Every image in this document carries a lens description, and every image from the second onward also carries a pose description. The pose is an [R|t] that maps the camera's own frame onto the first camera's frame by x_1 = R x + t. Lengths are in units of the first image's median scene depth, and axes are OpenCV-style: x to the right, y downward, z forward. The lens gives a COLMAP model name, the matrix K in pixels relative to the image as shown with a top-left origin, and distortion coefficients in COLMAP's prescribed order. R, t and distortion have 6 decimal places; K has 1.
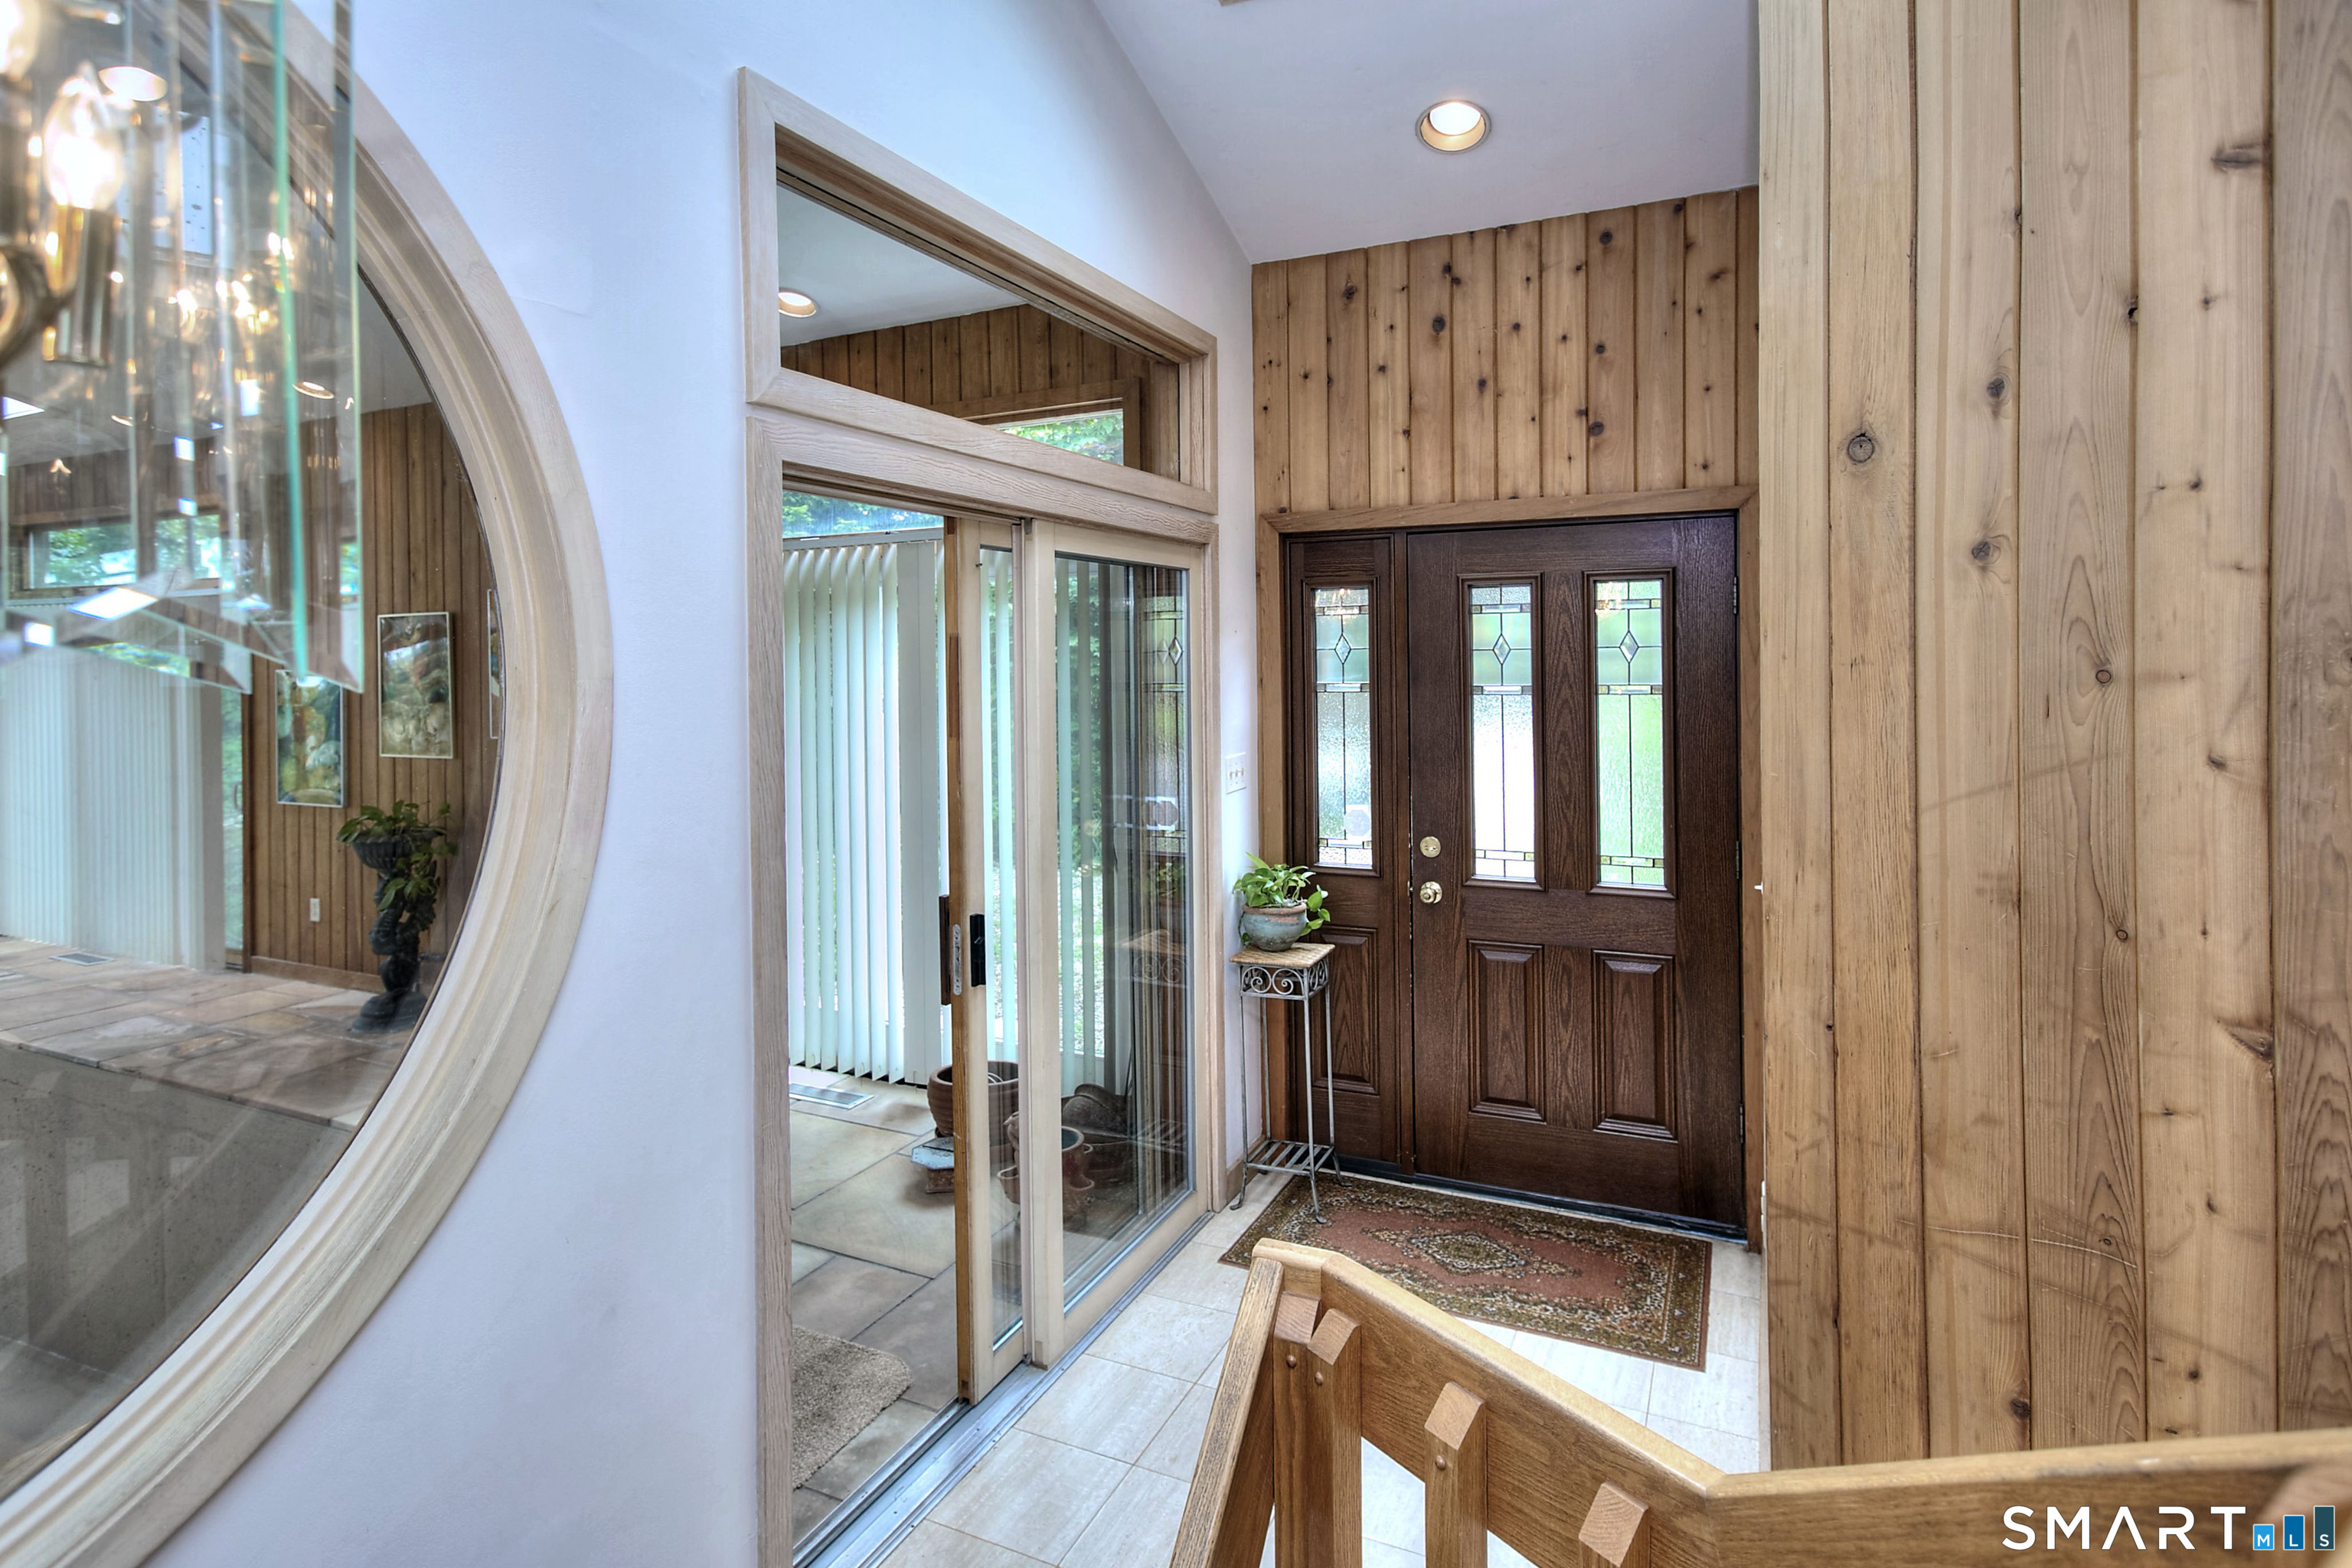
lens RADIAL K [[1180.6, 0, 1239.0], [0, 1180.6, 687.3], [0, 0, 1]] dist [-0.002553, -0.000007]
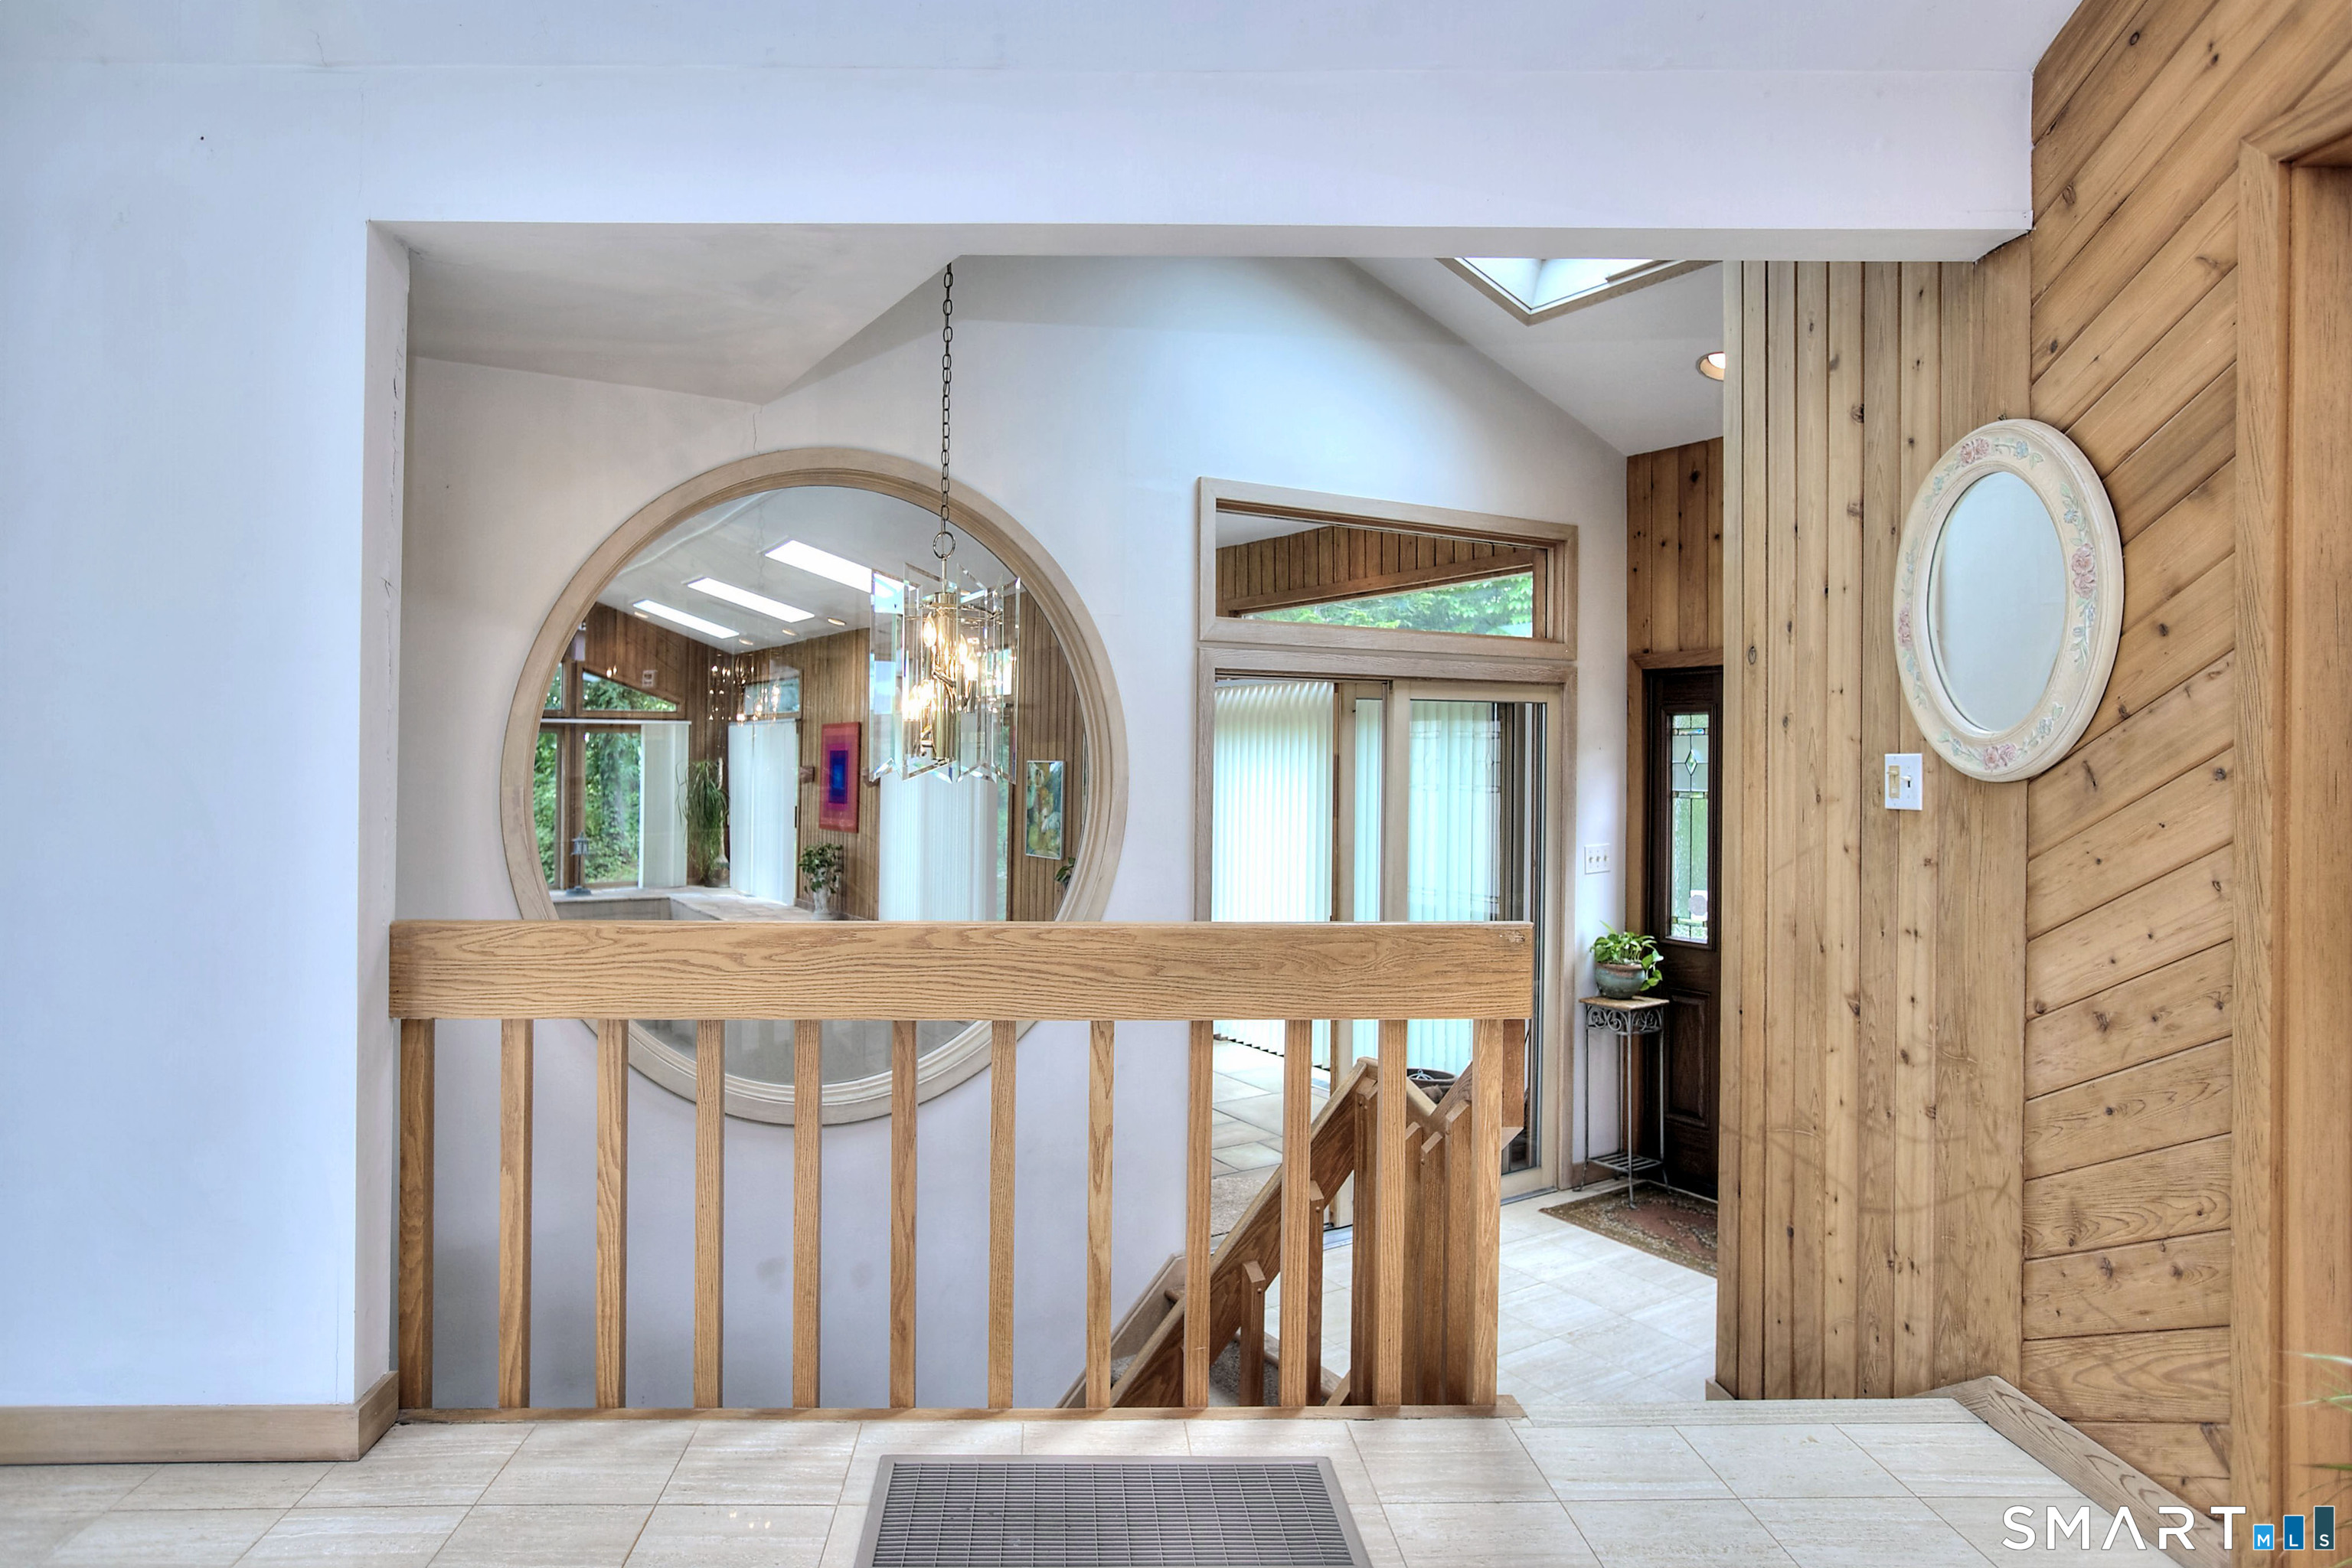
lens RADIAL K [[1334.9, 0, 1177.2], [0, 1334.9, 740.2], [0, 0, 1]] dist [0.003463, 0.000454]
pose [[0.835404, 0.006696, -0.549596, 0.418826], [-0.023650, 0.999438, -0.023772, -0.010423], [0.549127, 0.032857, 0.835092, -0.471554]]
